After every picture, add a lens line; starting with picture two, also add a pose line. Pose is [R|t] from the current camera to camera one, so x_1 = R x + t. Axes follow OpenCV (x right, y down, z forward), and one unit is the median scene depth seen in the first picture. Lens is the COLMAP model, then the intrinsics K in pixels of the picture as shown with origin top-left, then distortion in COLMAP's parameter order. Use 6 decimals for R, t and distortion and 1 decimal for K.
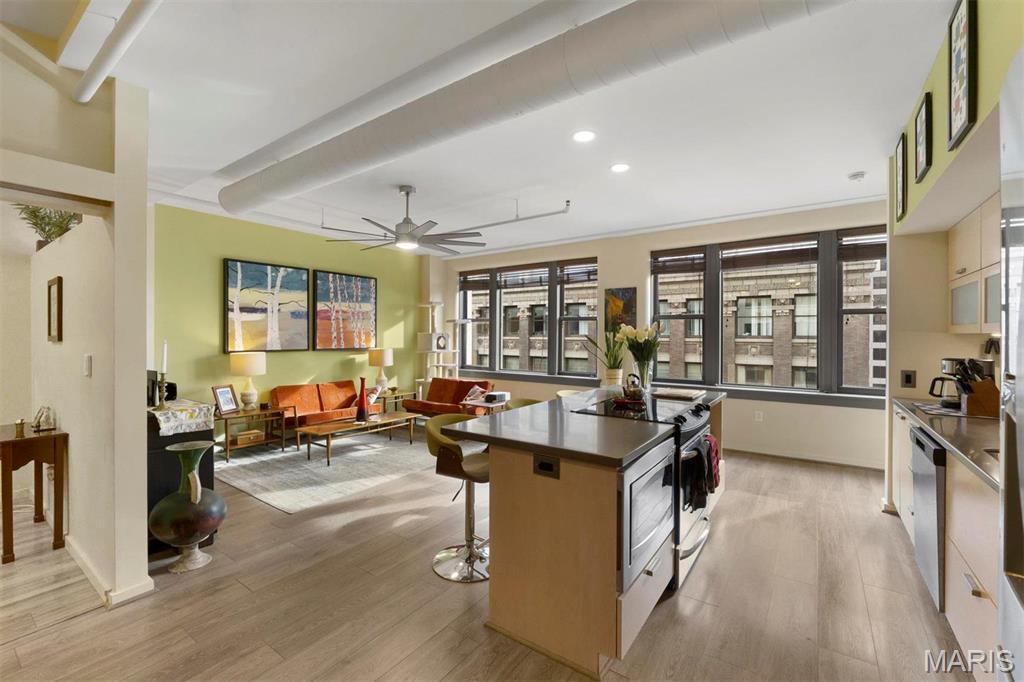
lens RADIAL K [[430.9, 0, 511.8], [0, 430.9, 337.1], [0, 0, 1]] dist [-0.008675, -0.000300]
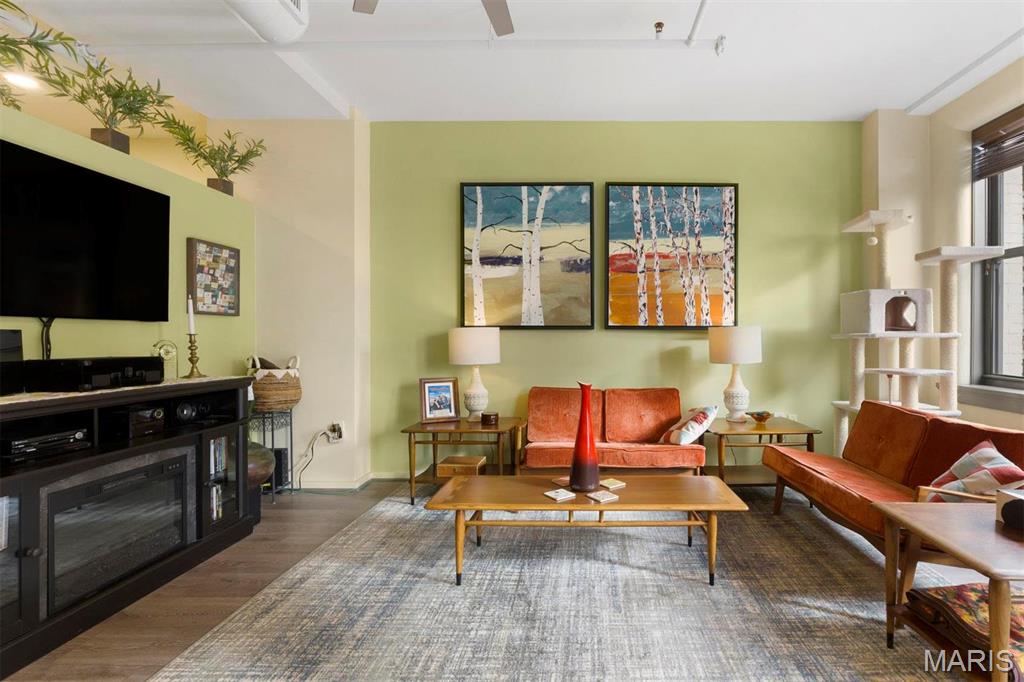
lens RADIAL K [[464.7, 0, 580.4], [0, 464.7, 335.4], [0, 0, 1]] dist [-0.006950, -0.000827]
pose [[0.584545, -0.003134, -0.811355, 0.009669], [-0.001719, 0.999986, -0.005101, 0.043422], [0.811359, 0.004376, 0.584532, 0.629416]]
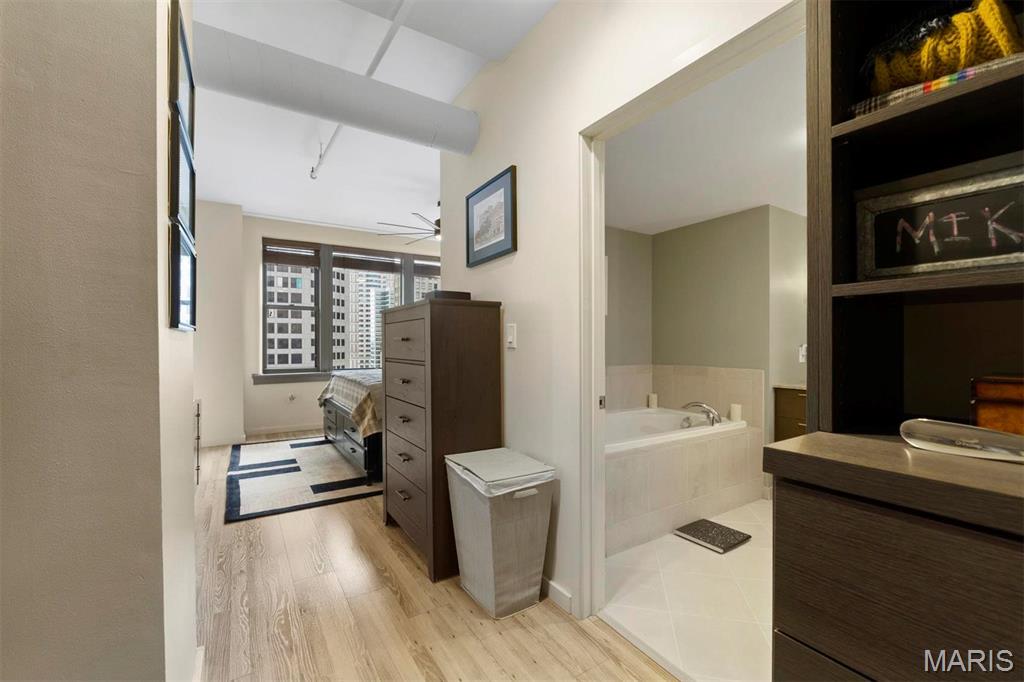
lens RADIAL K [[430.9, 0, 517.2], [0, 430.9, 350.0], [0, 0, 1]] dist [-0.008675, -0.000300]
pose [[0.360505, -0.016011, 0.932620, -0.354990], [0.005306, 0.999872, 0.015114, 0.038660], [-0.932742, -0.000500, 0.360544, 0.127025]]
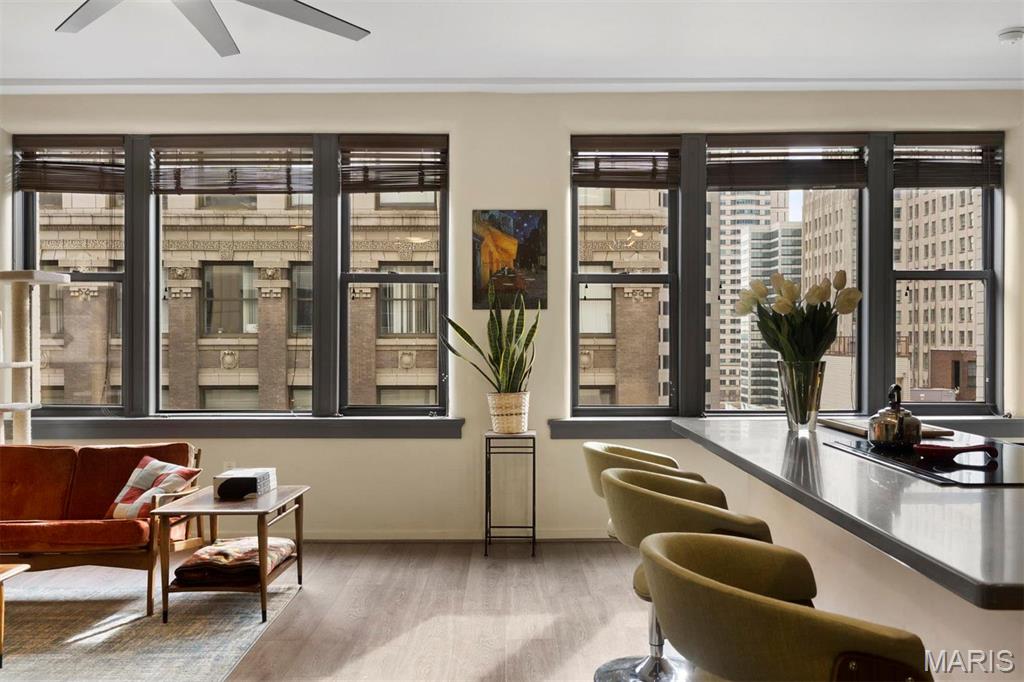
lens RADIAL K [[874.0, 0, 511.2], [0, 874.0, 346.7], [0, 0, 1]] dist [-0.008062, 0.013434]
pose [[0.814691, -0.011313, 0.579785, -0.268414], [0.008466, 0.999935, 0.007615, 0.019906], [-0.579834, -0.001296, 0.814734, 0.266687]]
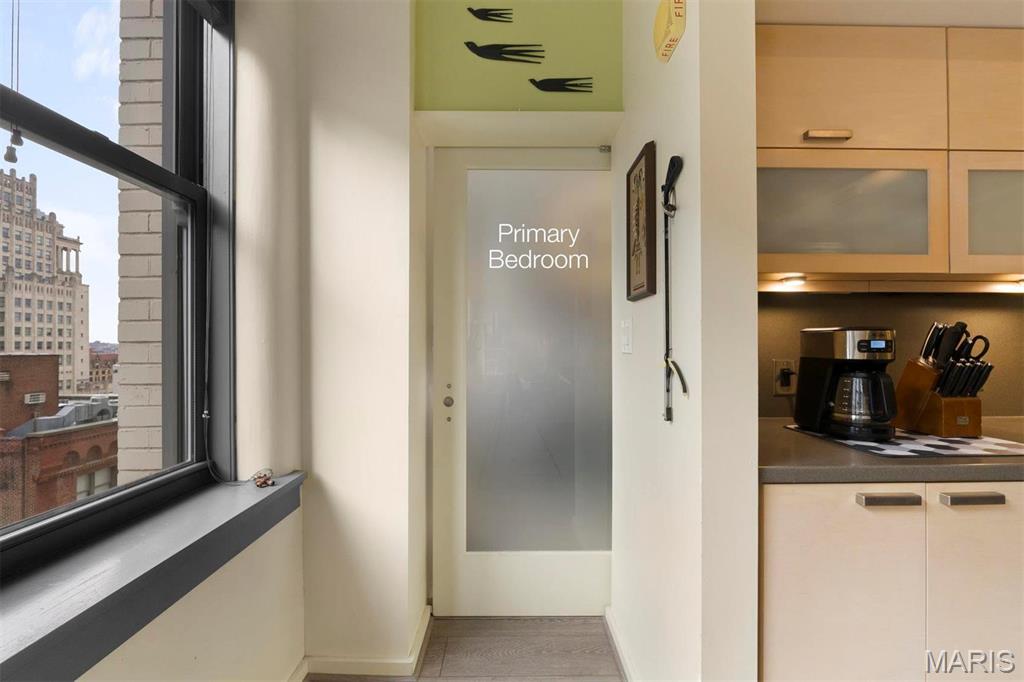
lens RADIAL K [[430.9, 0, 512.0], [0, 430.9, 342.4], [0, 0, 1]] dist [-0.008675, -0.000300]
pose [[-0.584347, 0.004918, 0.811489, 0.418466], [0.005348, 0.999983, -0.002210, 0.031040], [-0.811486, 0.003049, -0.584363, 0.730319]]
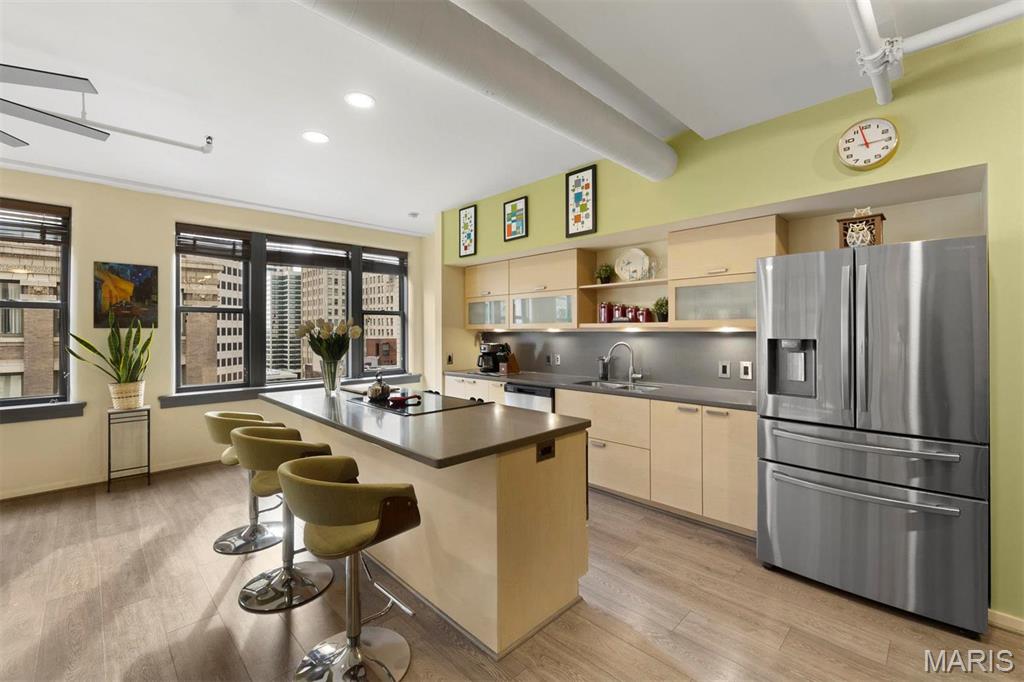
lens RADIAL K [[430.9, 0, 514.6], [0, 430.9, 330.2], [0, 0, 1]] dist [-0.008675, -0.000300]
pose [[0.168642, -0.002230, 0.985675, -0.314801], [0.011044, 0.999939, 0.000373, -0.001628], [-0.985615, 0.010823, 0.168656, 0.277088]]
